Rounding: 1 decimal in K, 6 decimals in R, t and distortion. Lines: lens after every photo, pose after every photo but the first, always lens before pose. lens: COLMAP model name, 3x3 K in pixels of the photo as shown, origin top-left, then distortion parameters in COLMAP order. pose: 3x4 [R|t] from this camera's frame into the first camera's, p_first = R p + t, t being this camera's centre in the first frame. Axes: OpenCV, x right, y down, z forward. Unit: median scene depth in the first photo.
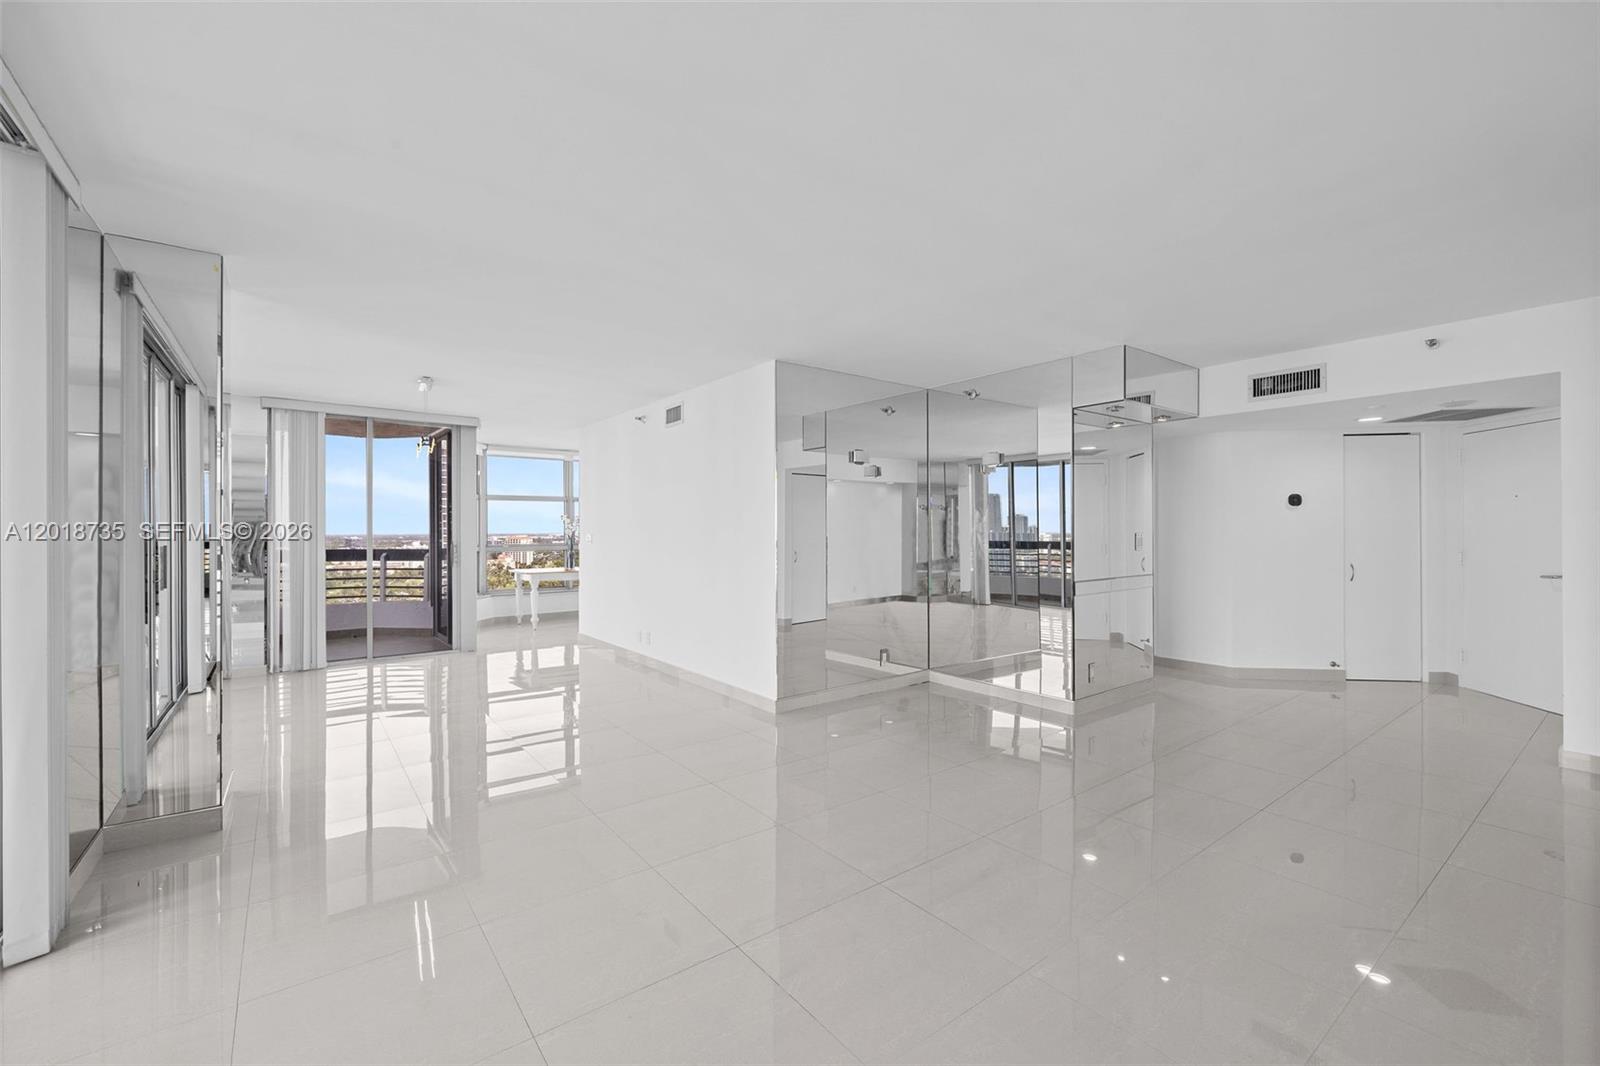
lens RADIAL K [[673.9, 0, 794.1], [0, 673.9, 533.3], [0, 0, 1]] dist [0.001940, 0.000228]
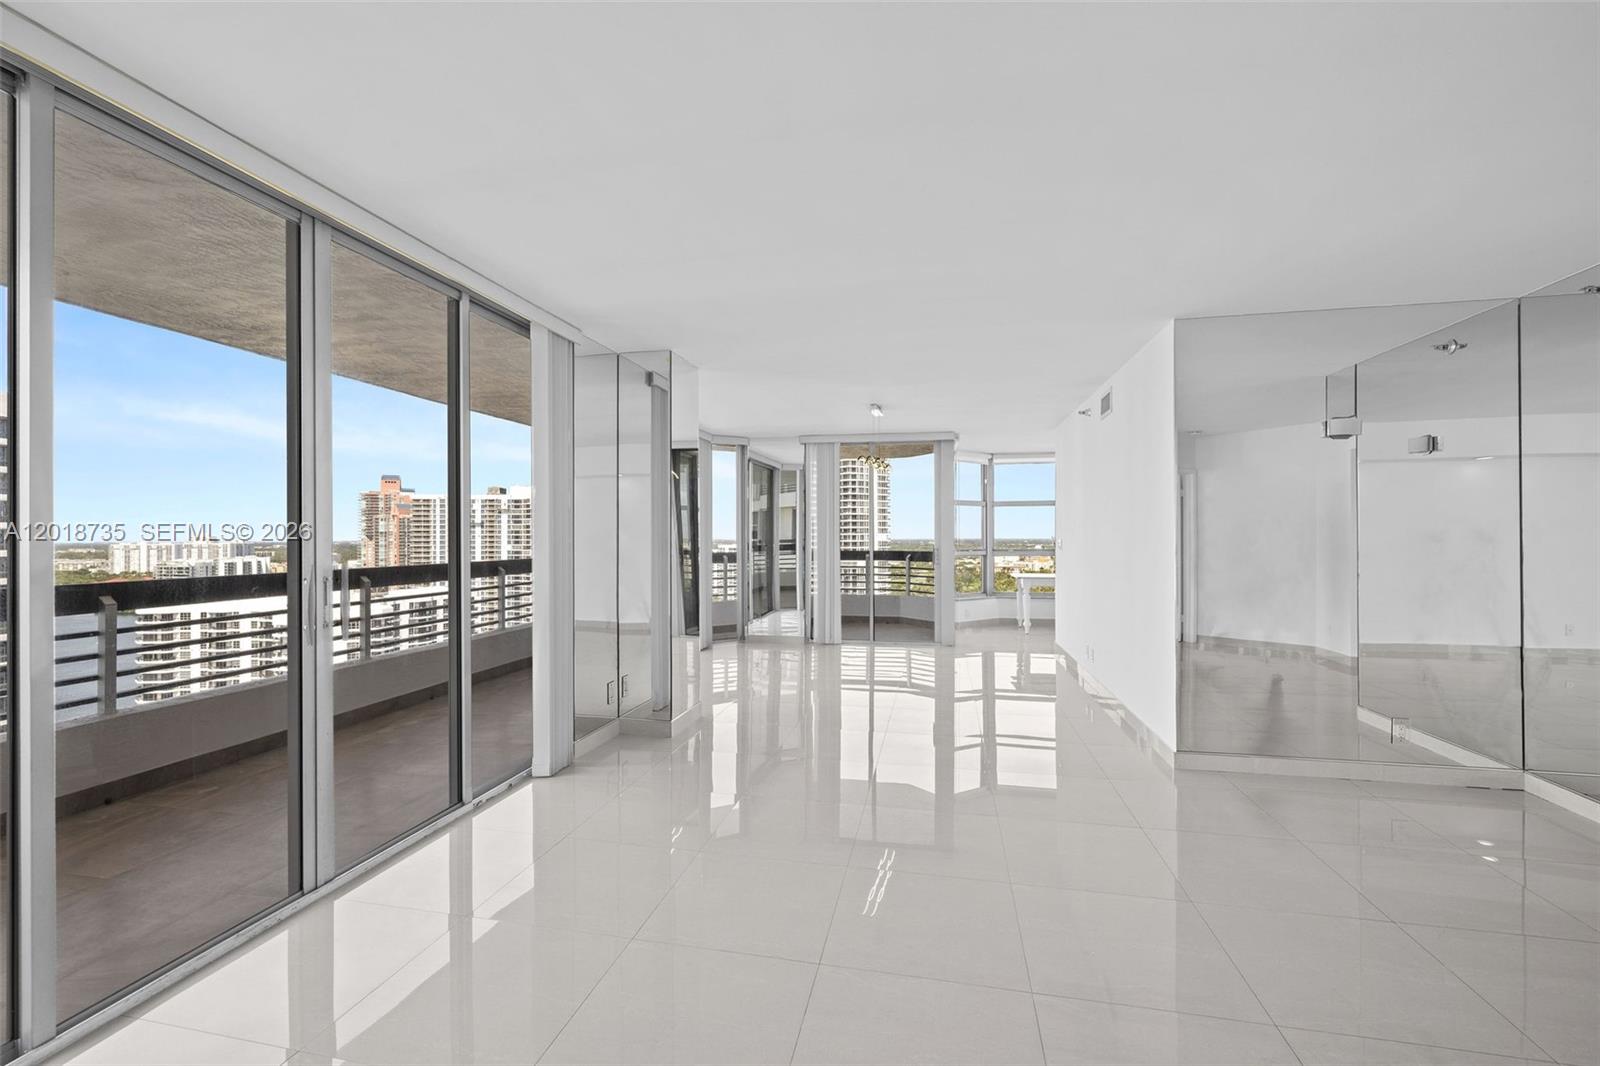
lens RADIAL K [[673.9, 0, 794.1], [0, 673.9, 533.3], [0, 0, 1]] dist [0.001940, 0.000228]
pose [[0.652454, -0.002044, -0.757826, 0.203413], [-0.003482, 0.999978, -0.005695, -0.000412], [0.757821, 0.006355, 0.652432, 0.108340]]
